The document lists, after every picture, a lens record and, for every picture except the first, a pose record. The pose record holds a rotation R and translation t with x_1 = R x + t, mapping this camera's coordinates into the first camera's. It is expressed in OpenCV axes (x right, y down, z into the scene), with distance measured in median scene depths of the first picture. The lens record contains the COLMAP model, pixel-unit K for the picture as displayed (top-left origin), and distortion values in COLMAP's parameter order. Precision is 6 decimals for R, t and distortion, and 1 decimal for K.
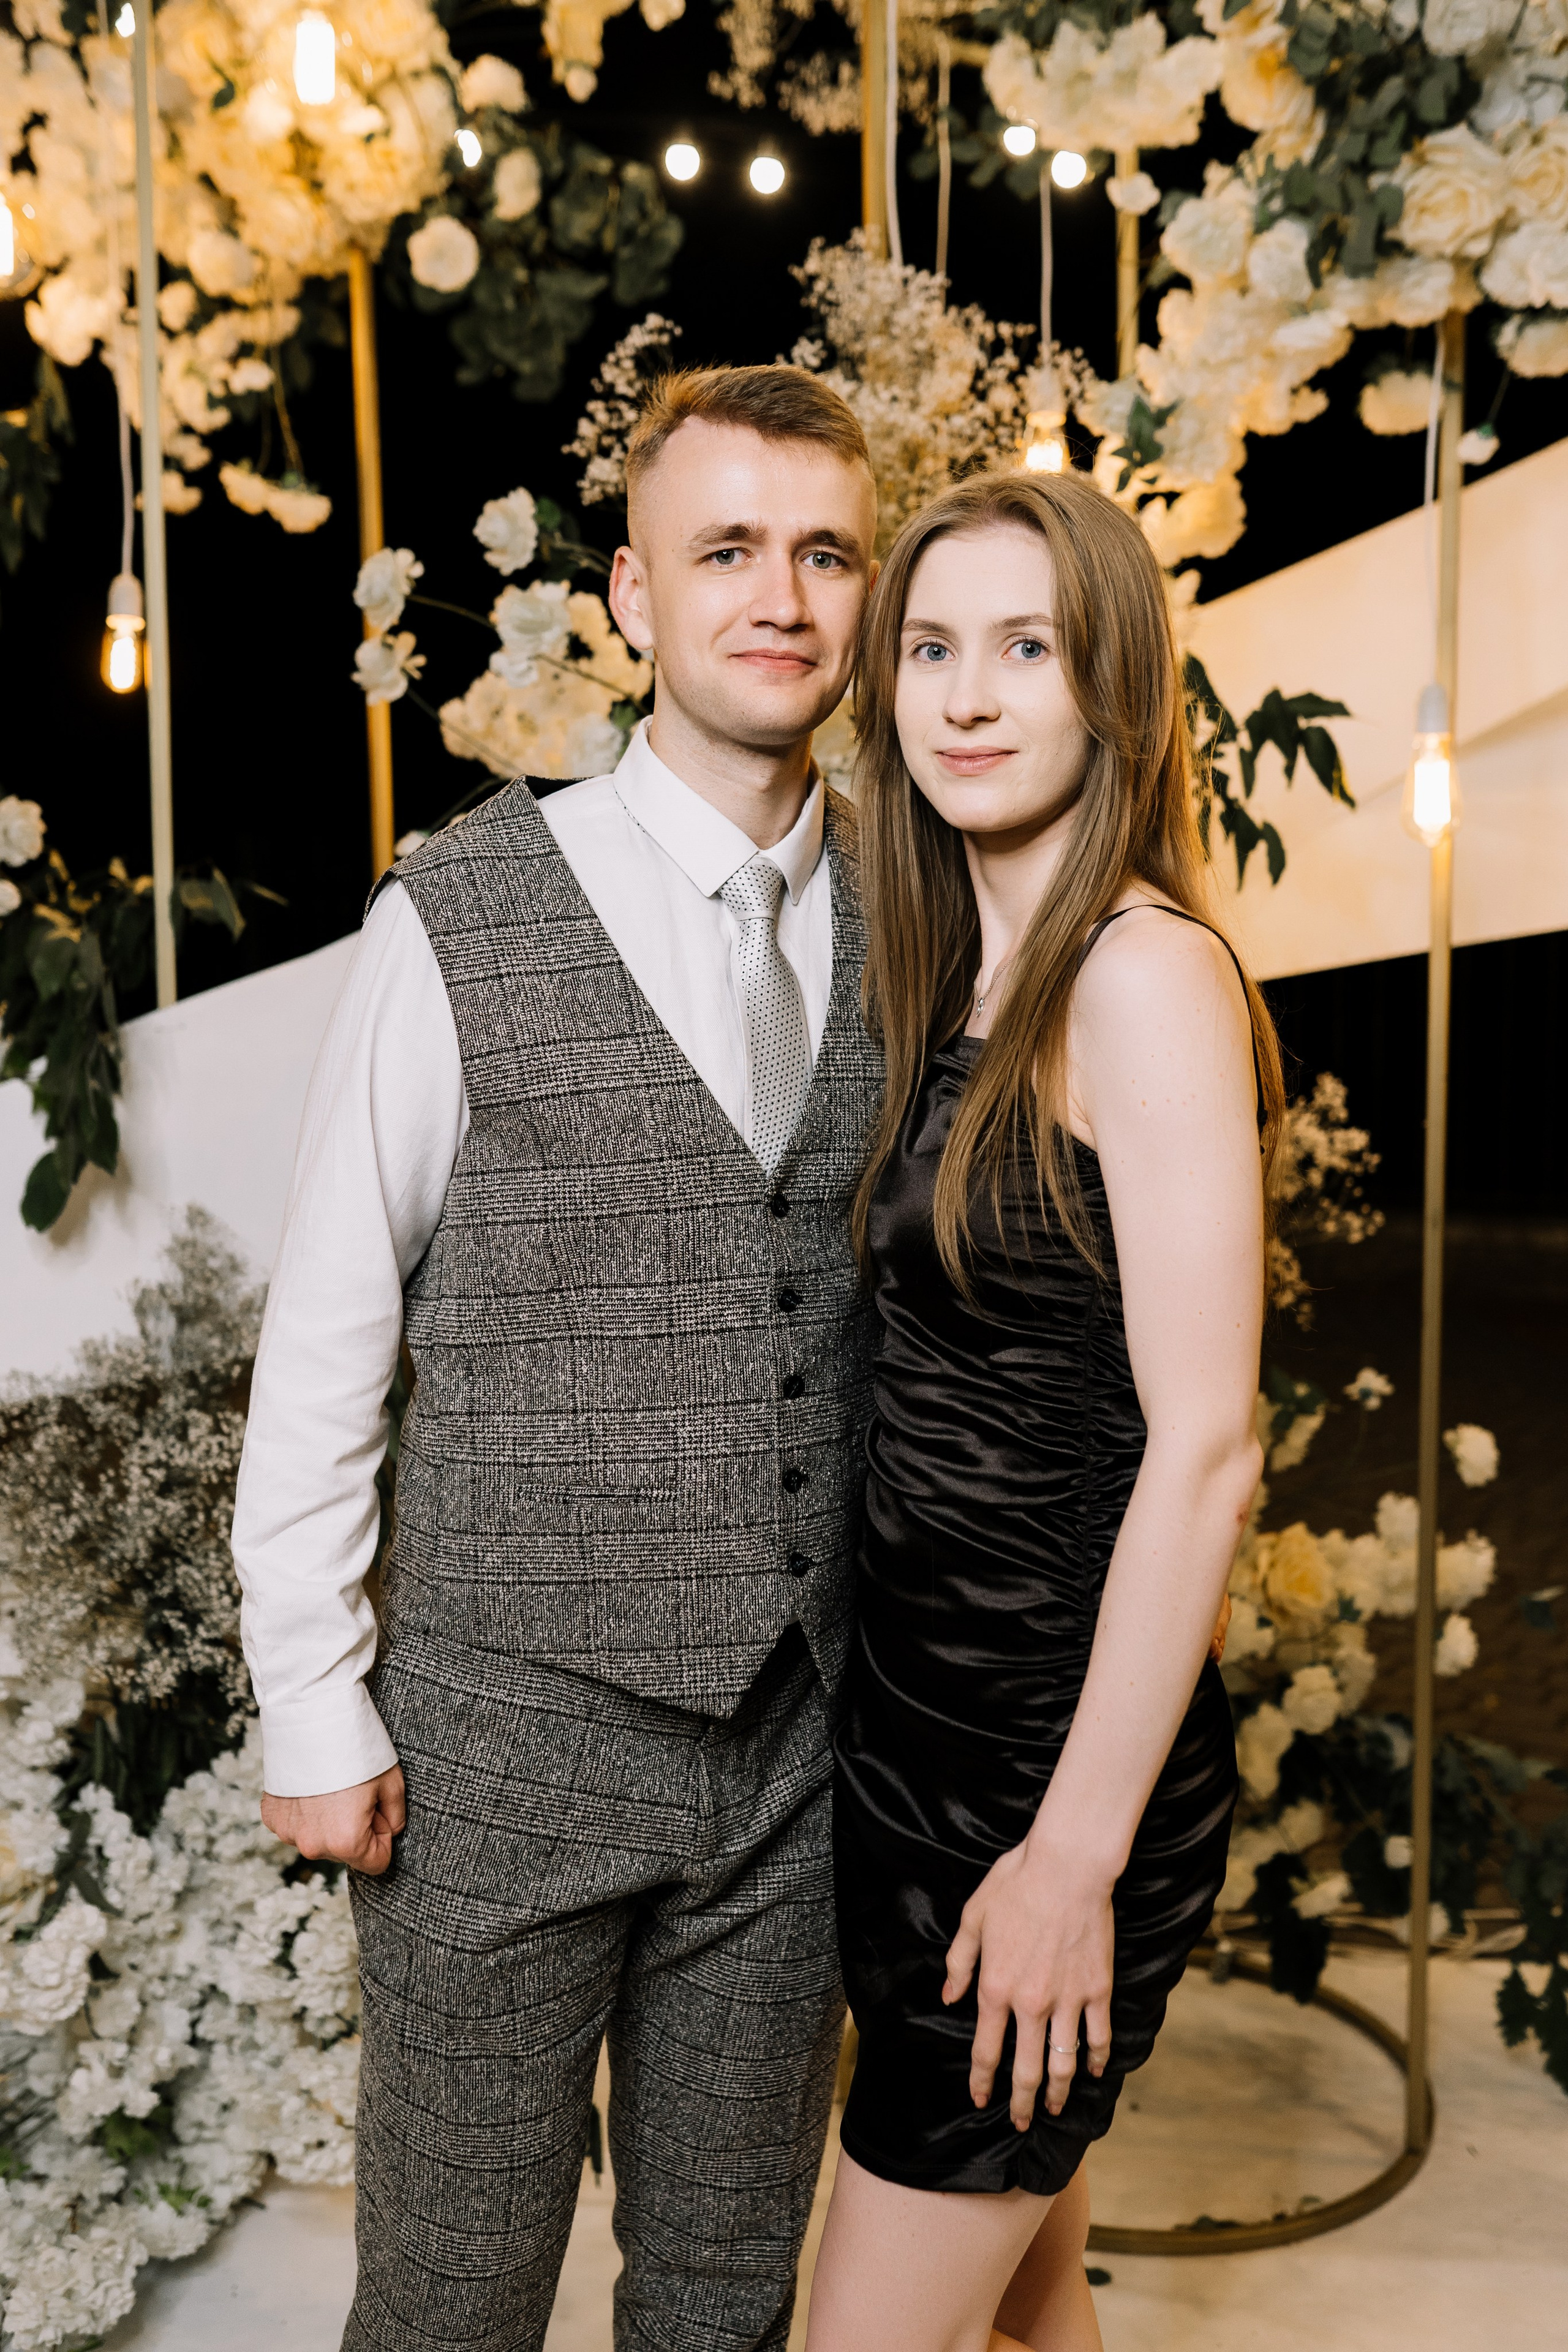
lens RADIAL K [[2348.2, 0, 795.1], [0, 2348.2, 1189.3], [0, 0, 1]] dist [-0.013129, 0.000000]
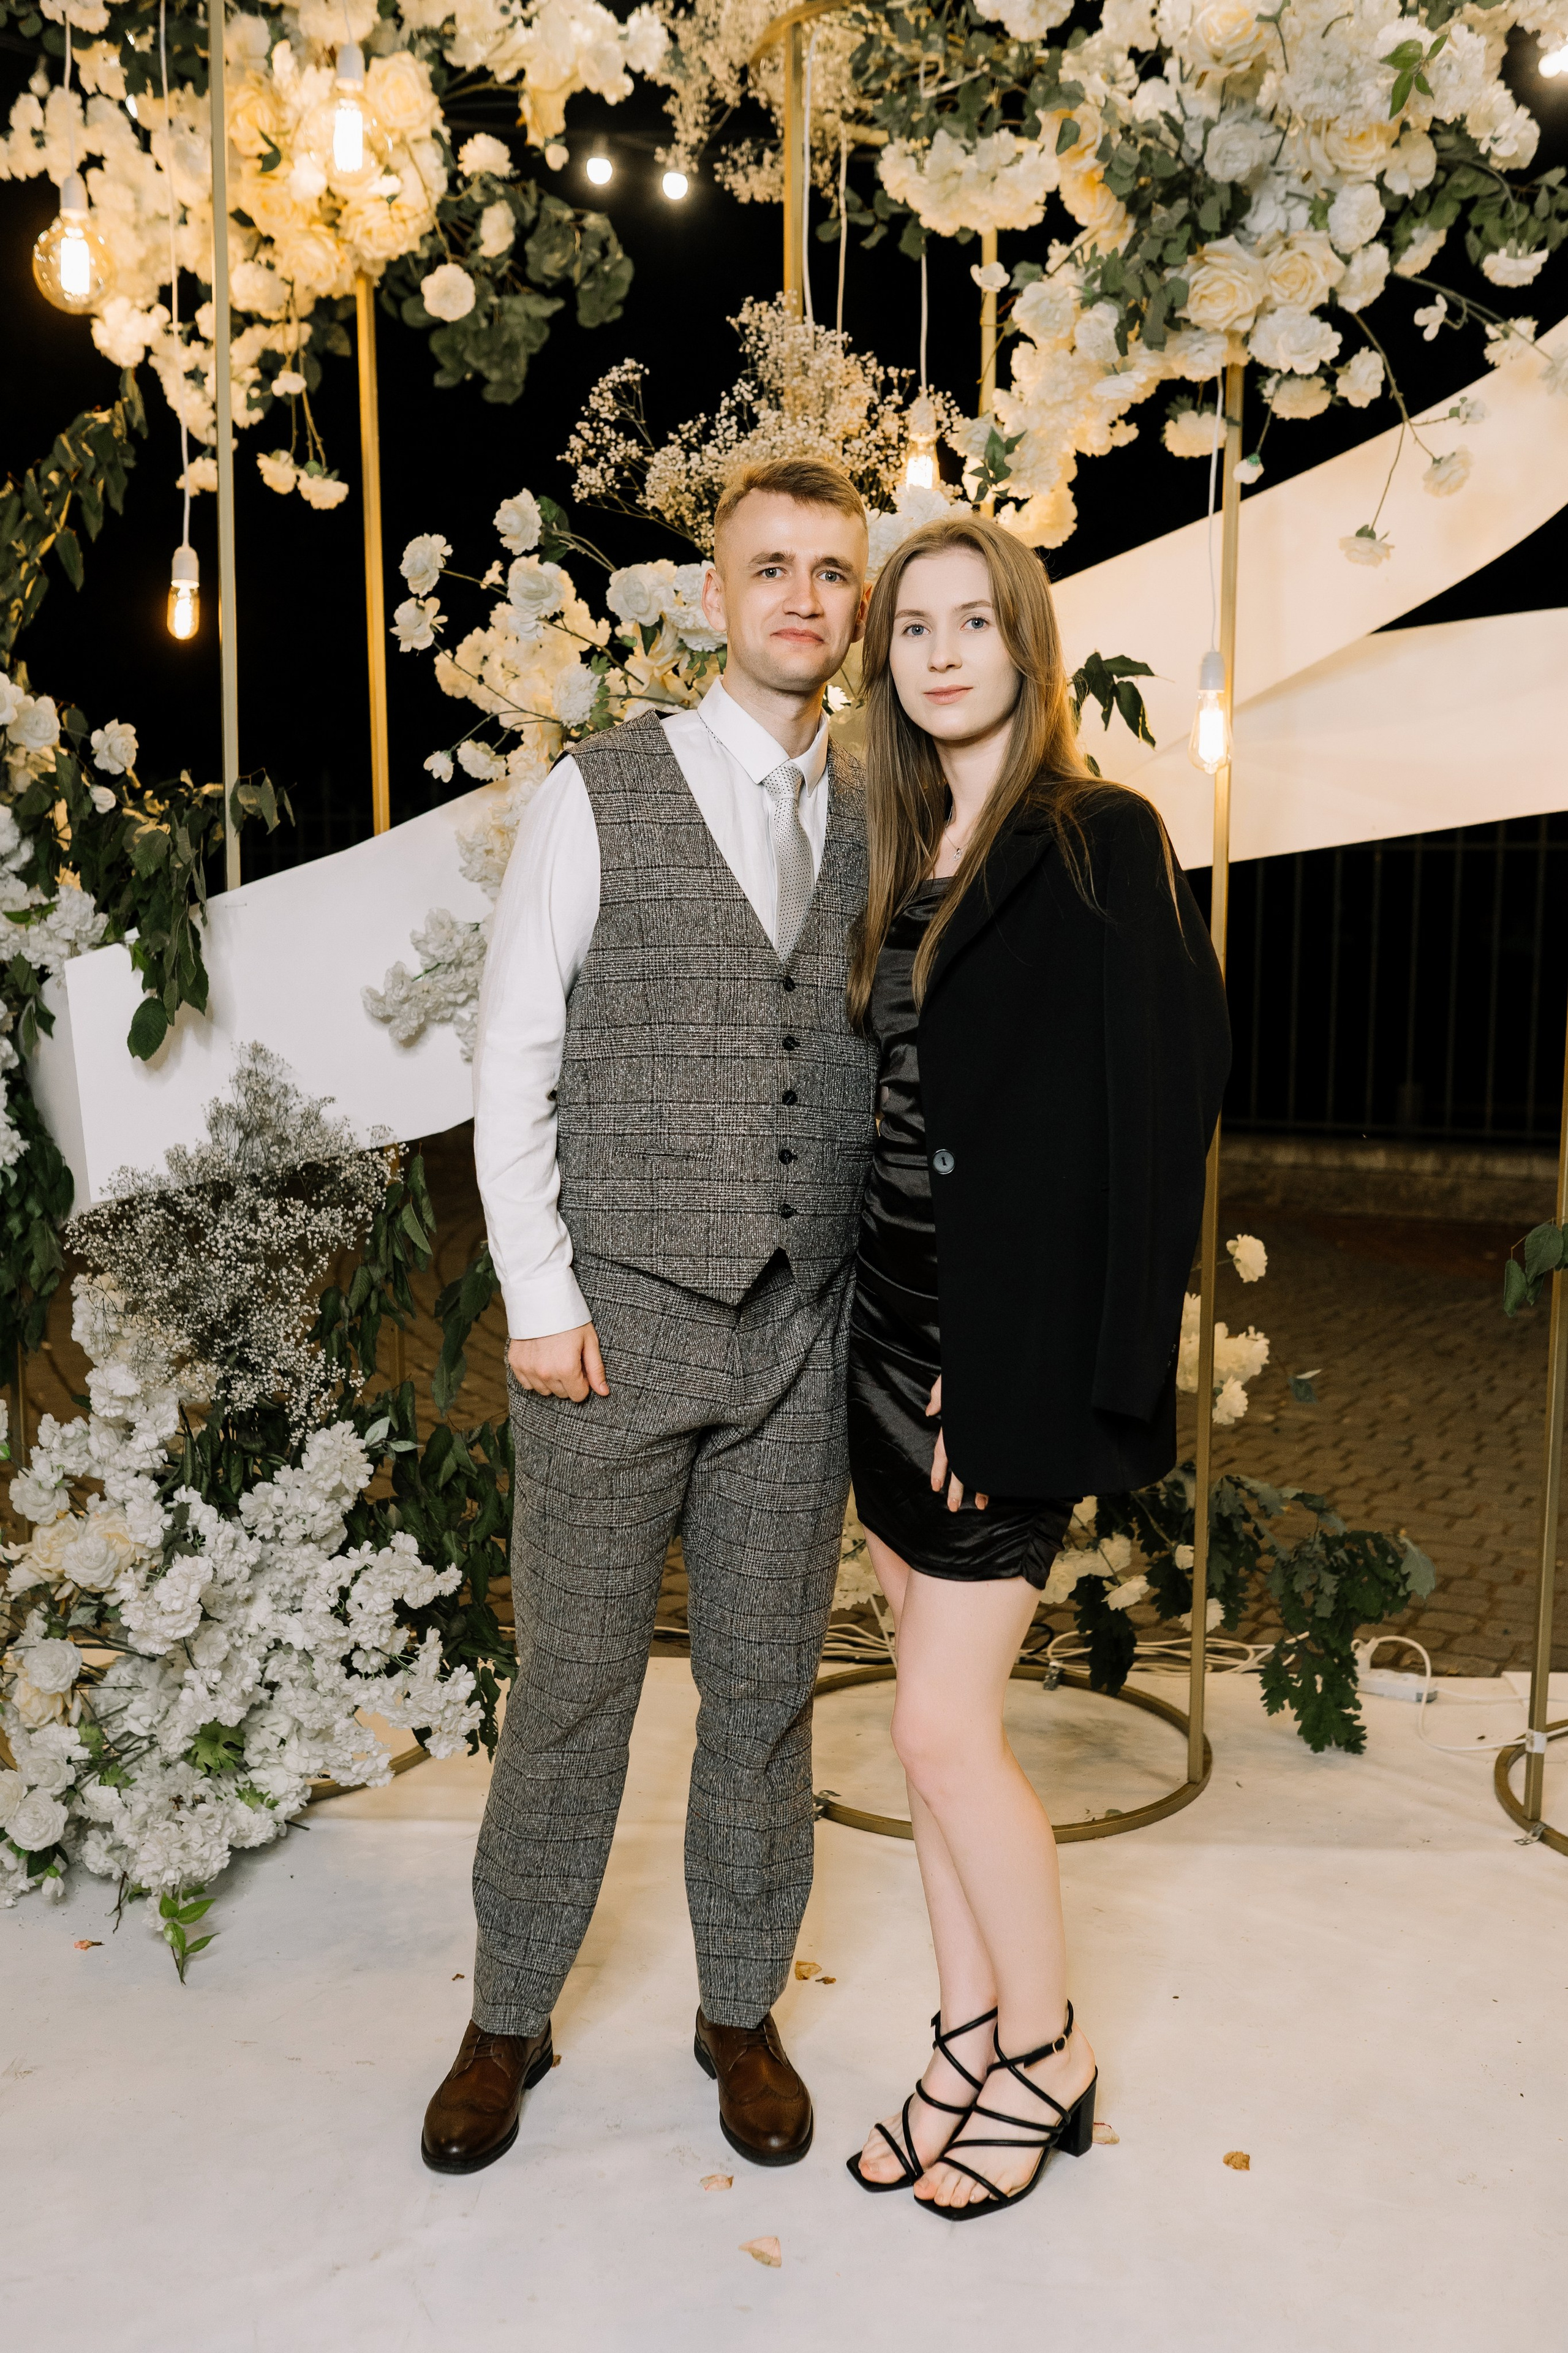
lens RADIAL K [[2349.0, 0, 777.5], [0, 2349.0, 1194.3], [0, 0, 1]] dist [-0.013129, 0.000000]
pose [[0.998247, 0.003759, 0.059072, -0.048397], [-0.005375, 0.999615, 0.027235, 0.054122], [-0.058947, -0.027505, 0.997882, -0.304824]]
